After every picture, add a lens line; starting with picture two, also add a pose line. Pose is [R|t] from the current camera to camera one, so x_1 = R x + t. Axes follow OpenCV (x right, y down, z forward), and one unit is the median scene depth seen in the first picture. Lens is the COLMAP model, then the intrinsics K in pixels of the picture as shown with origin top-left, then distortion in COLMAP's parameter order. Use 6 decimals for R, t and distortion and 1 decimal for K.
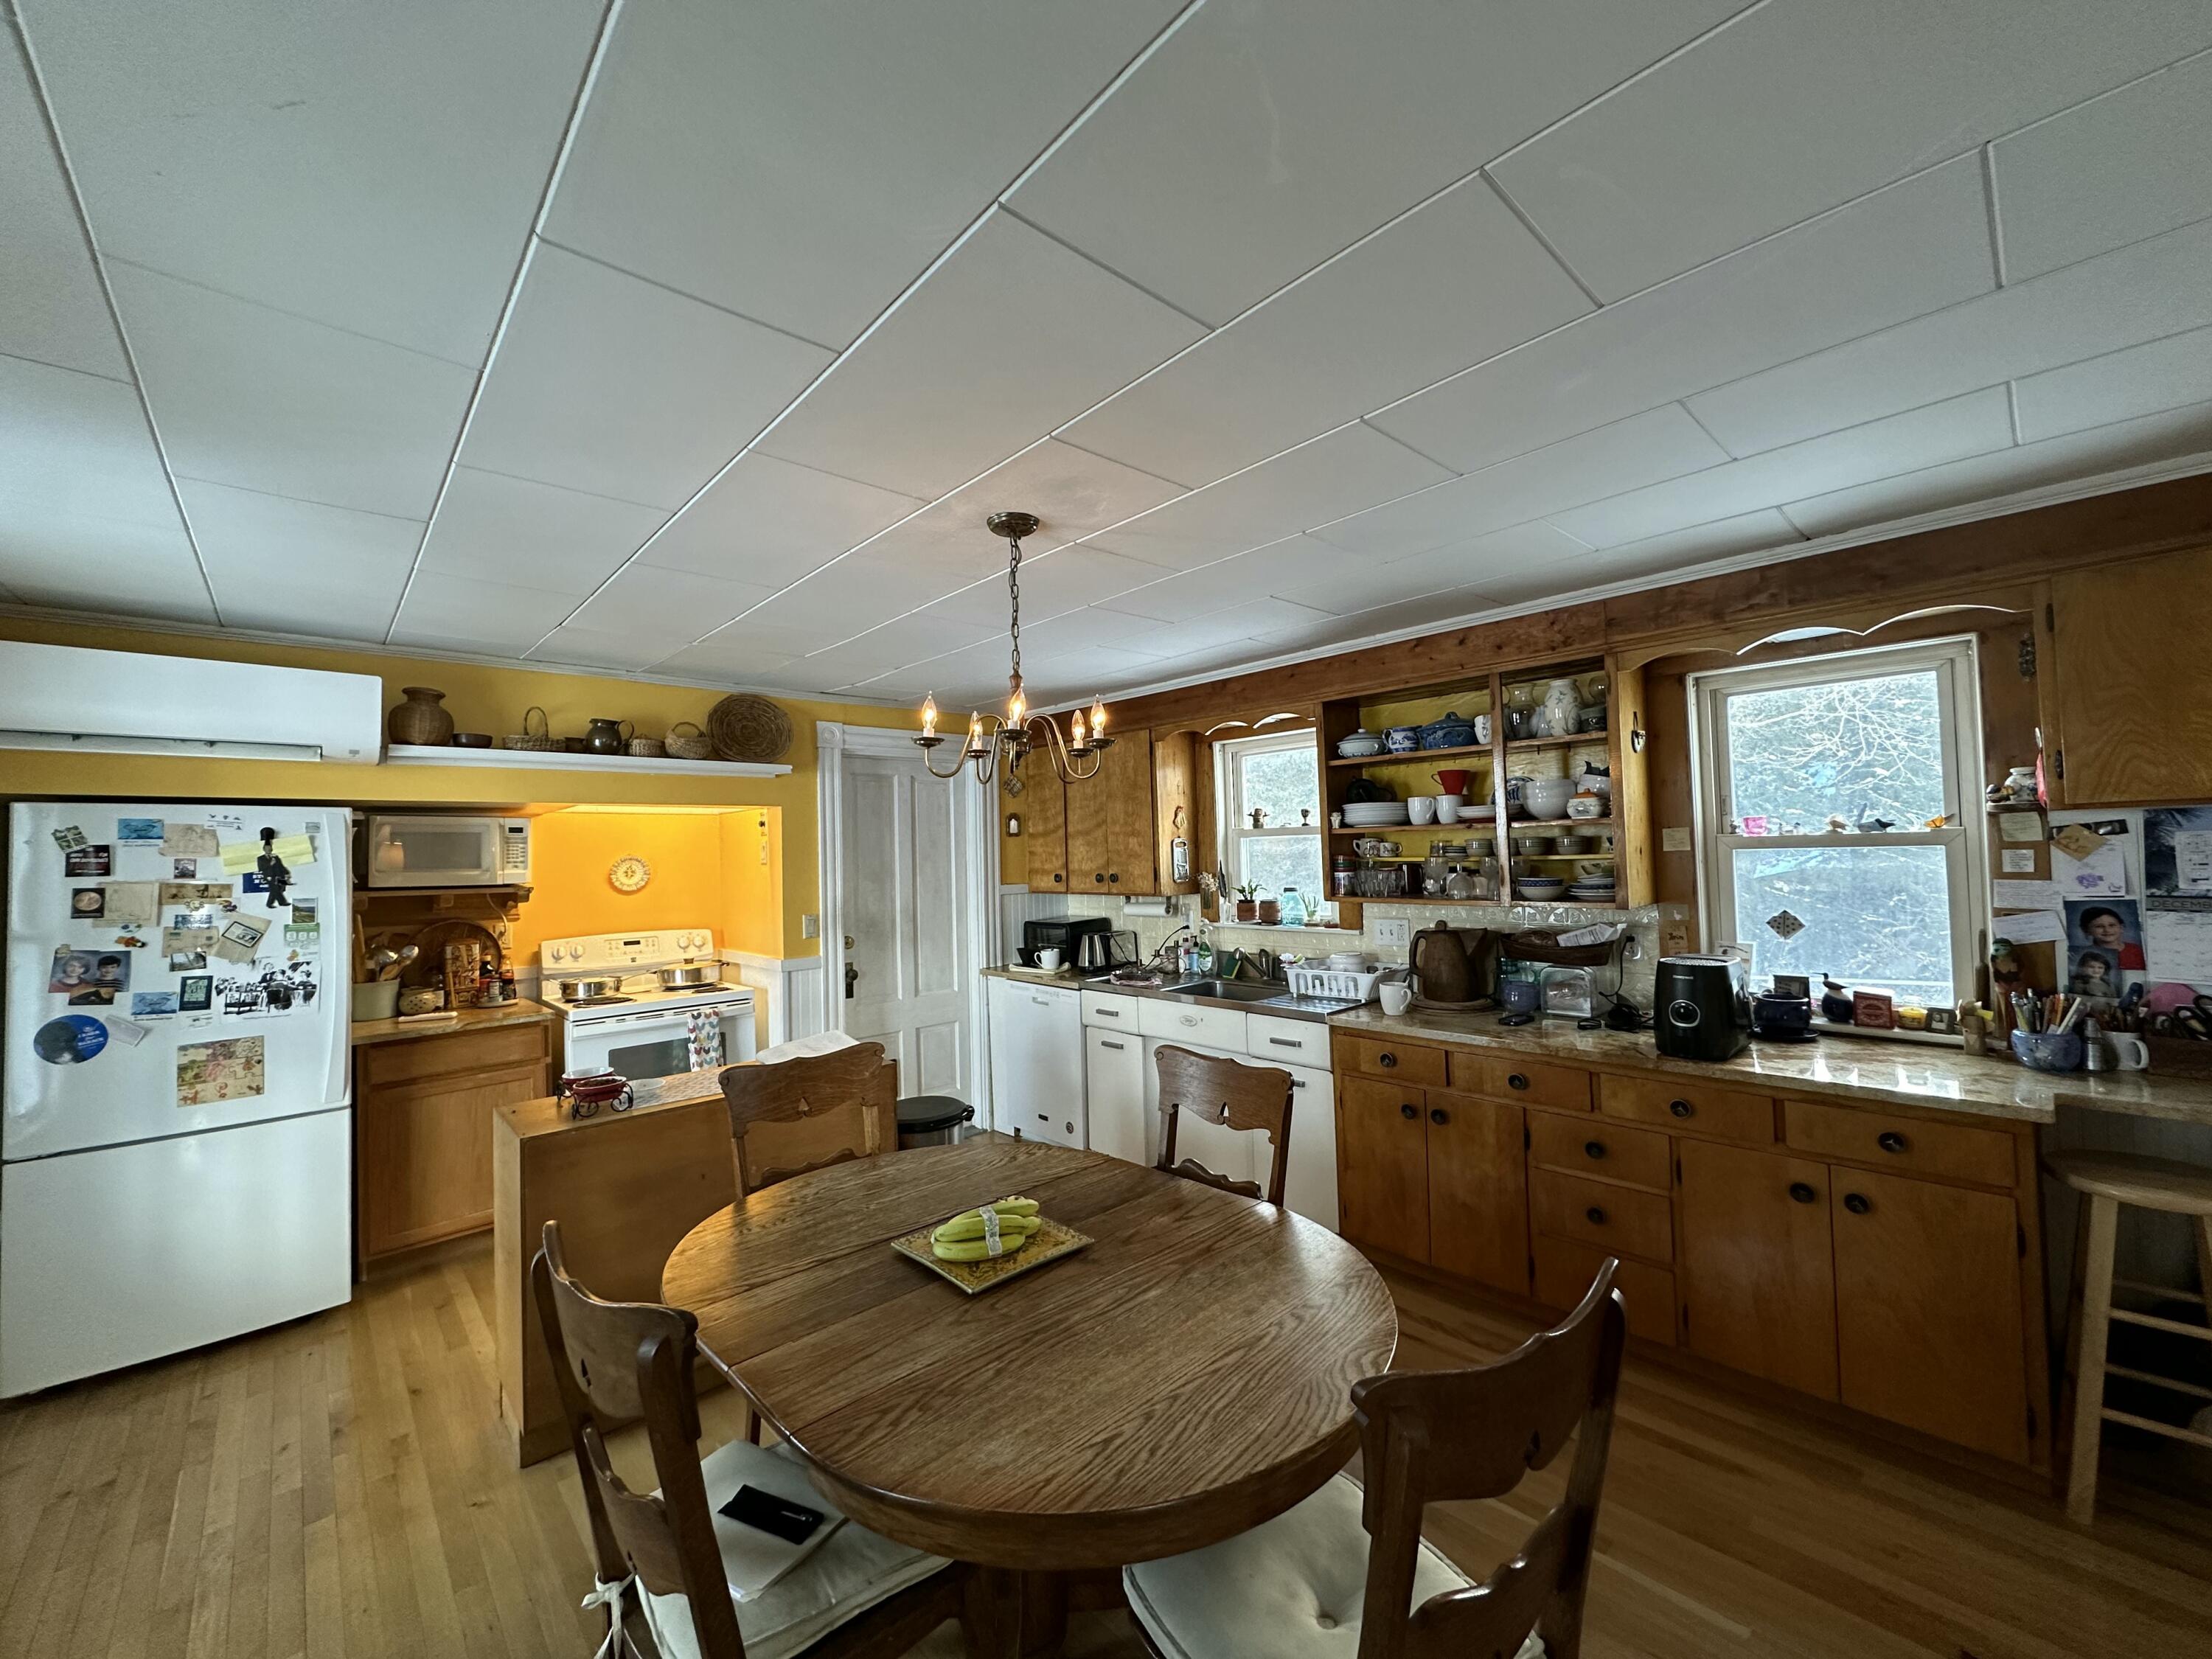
lens RADIAL K [[878.3, 0, 1108.5], [0, 878.3, 826.8], [0, 0, 1]] dist [-0.003662, 0.000063]
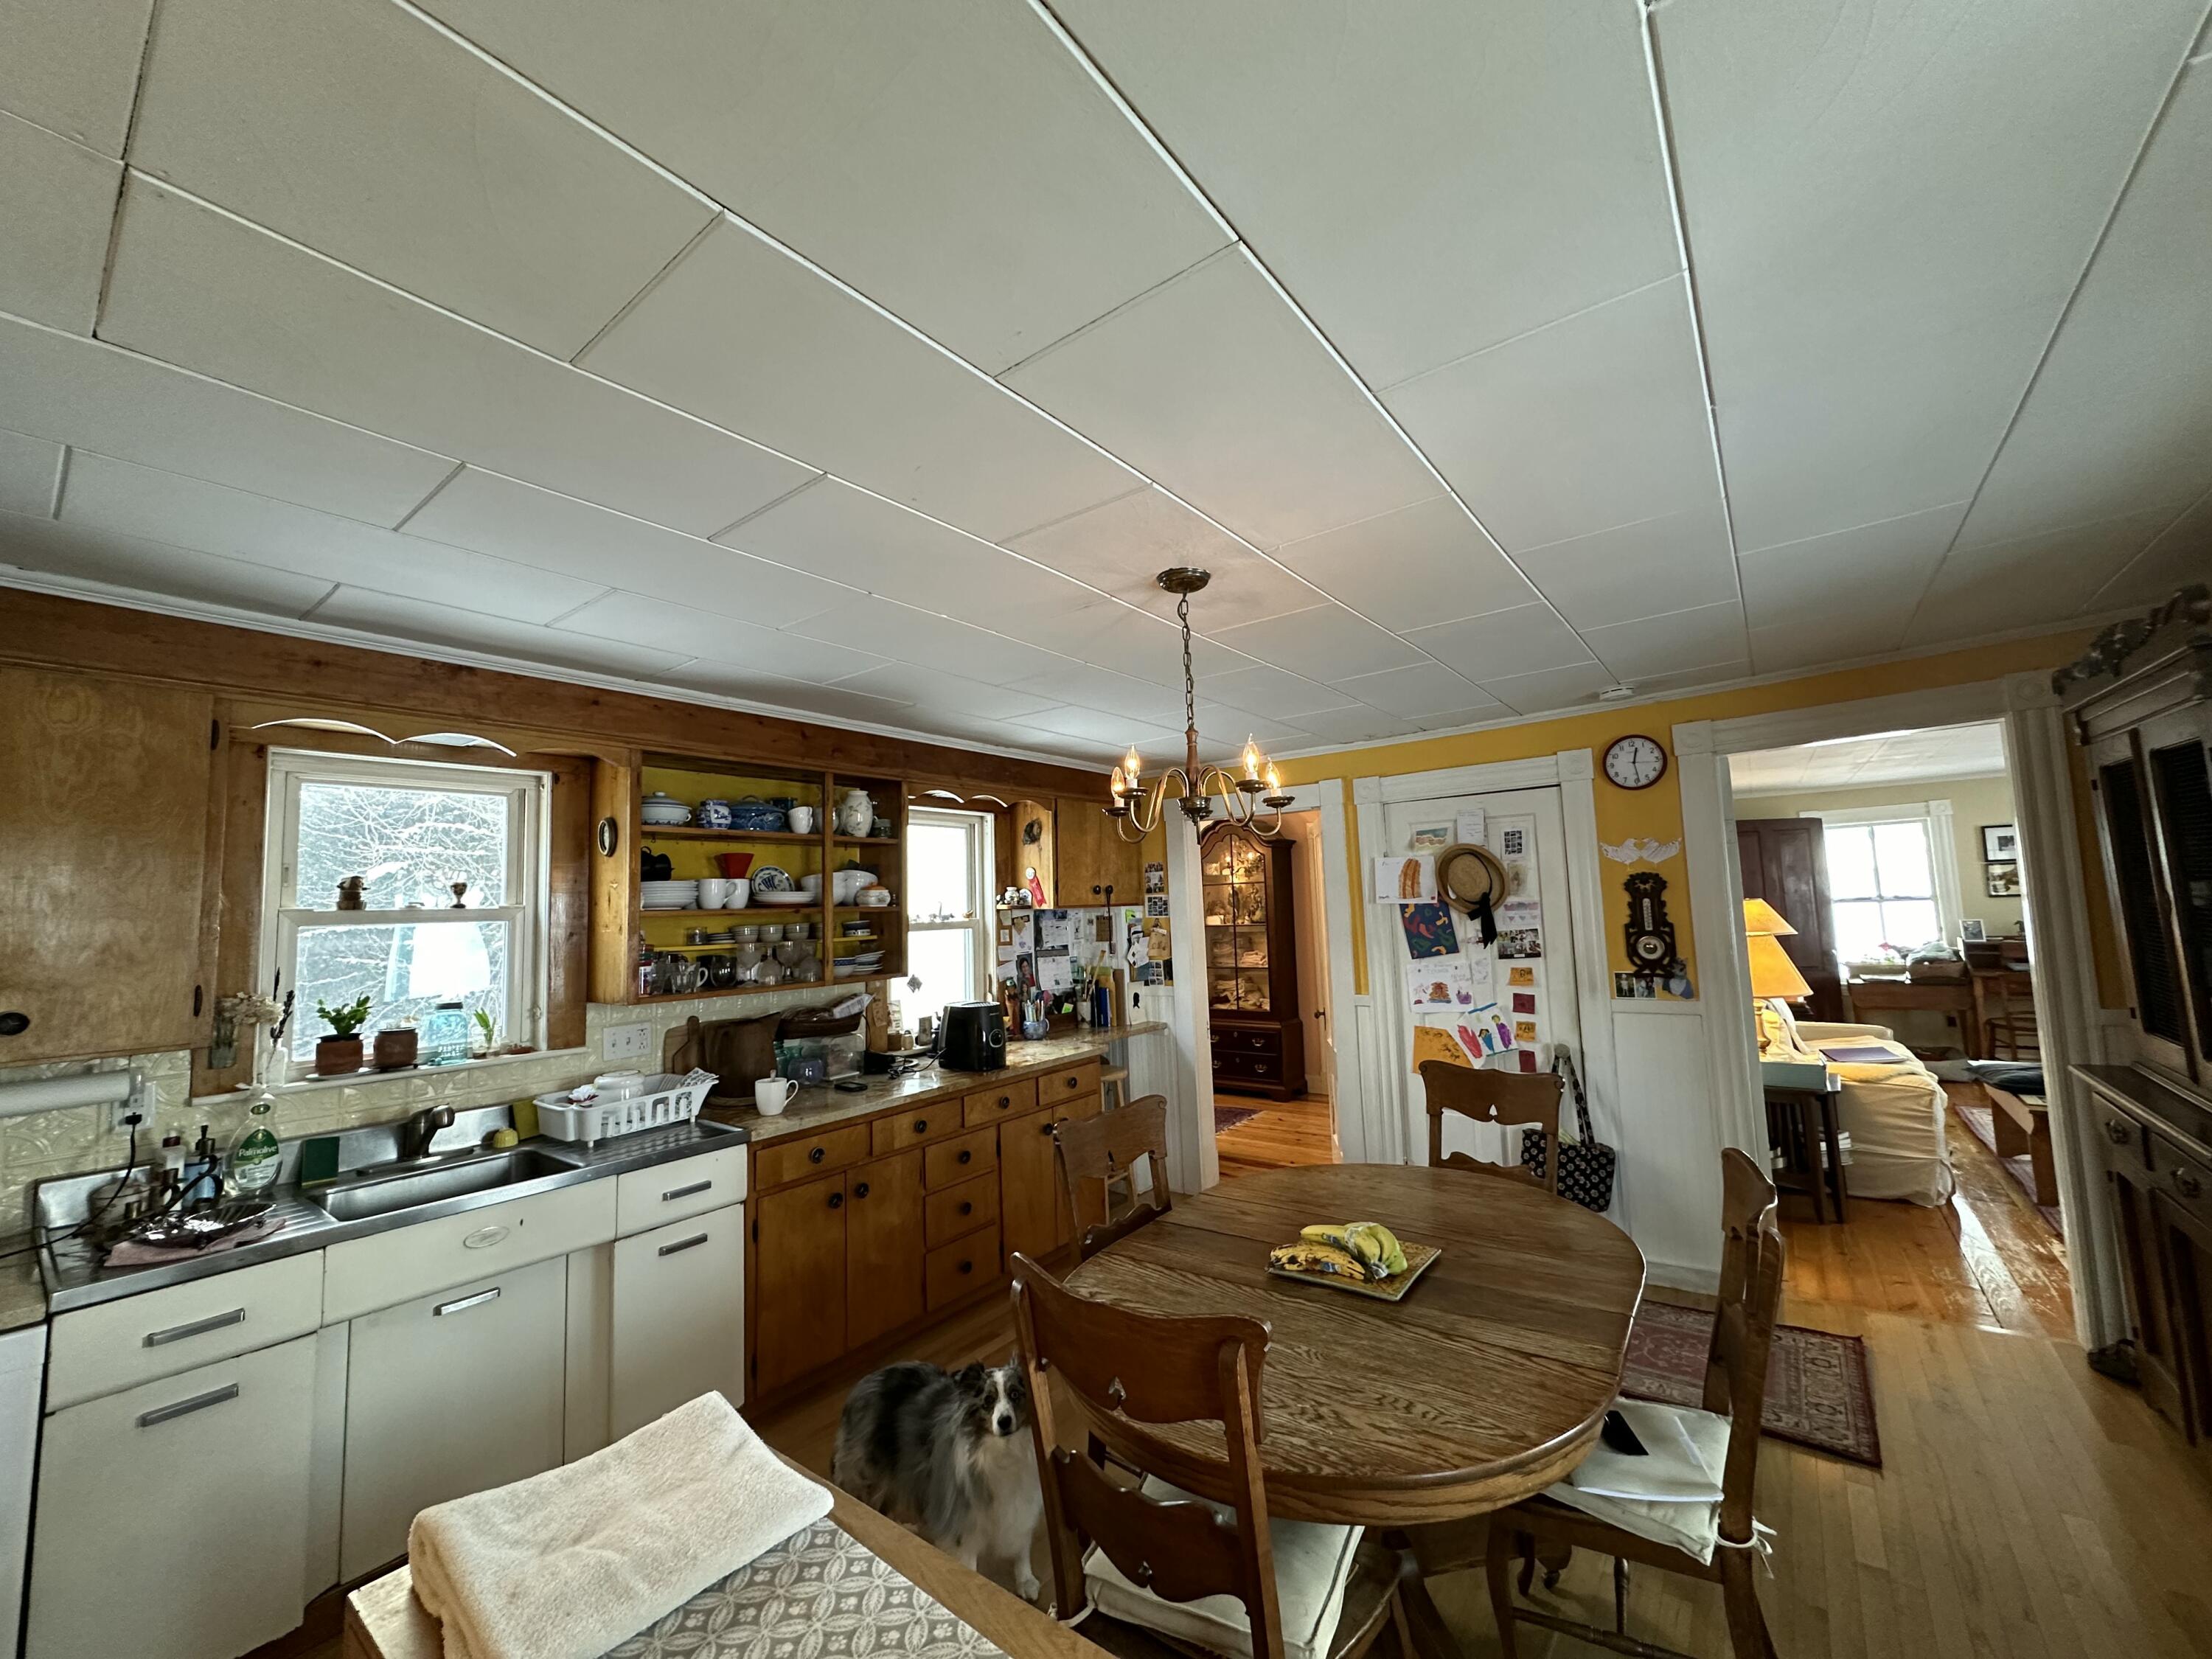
lens RADIAL K [[878.3, 0, 1106.9], [0, 878.3, 829.4], [0, 0, 1]] dist [-0.003662, 0.000063]
pose [[-0.167426, 0.123621, 0.978103, -0.715269], [0.010760, 0.992277, -0.123570, 0.037817], [-0.985826, -0.010165, -0.167463, 0.868812]]
